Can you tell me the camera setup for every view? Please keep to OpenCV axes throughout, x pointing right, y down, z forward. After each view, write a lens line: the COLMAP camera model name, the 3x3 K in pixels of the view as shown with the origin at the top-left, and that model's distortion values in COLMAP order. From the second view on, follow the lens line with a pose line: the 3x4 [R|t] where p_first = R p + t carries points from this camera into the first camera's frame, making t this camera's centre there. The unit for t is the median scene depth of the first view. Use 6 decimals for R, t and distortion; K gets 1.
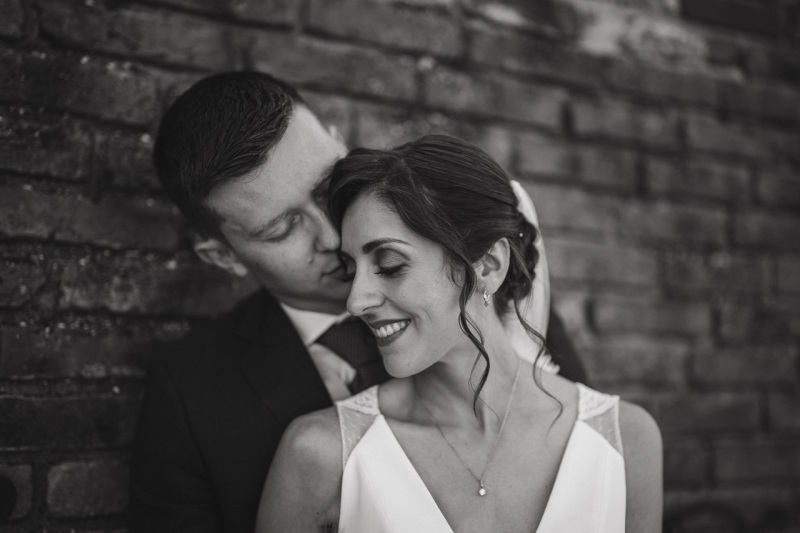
lens RADIAL K [[1171.5, 0, 399.5], [0, 1171.5, 281.0], [0, 0, 1]] dist [-0.112253, 0.981300]
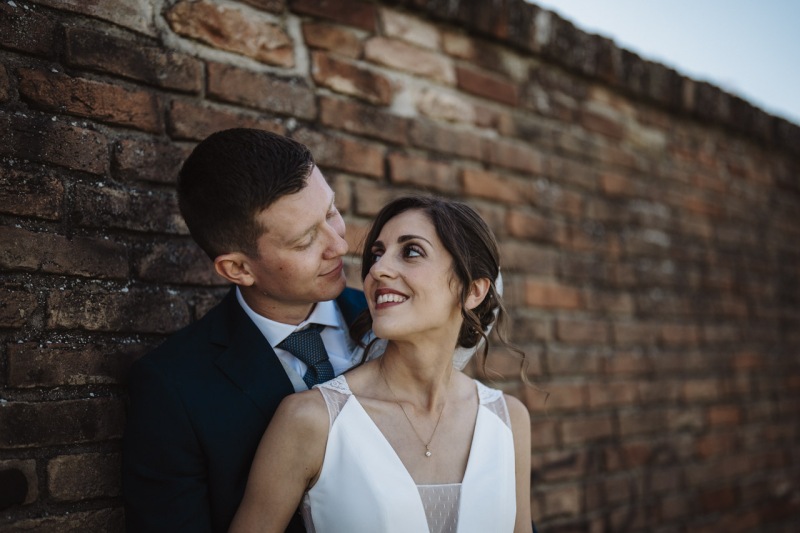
lens RADIAL K [[1171.5, 0, 399.5], [0, 1171.5, 281.0], [0, 0, 1]] dist [-0.112253, 0.981300]
pose [[0.944595, -0.008733, 0.328122, -0.335183], [0.013476, 0.999835, -0.012187, -0.004928], [-0.327962, 0.015933, 0.944557, -0.240586]]
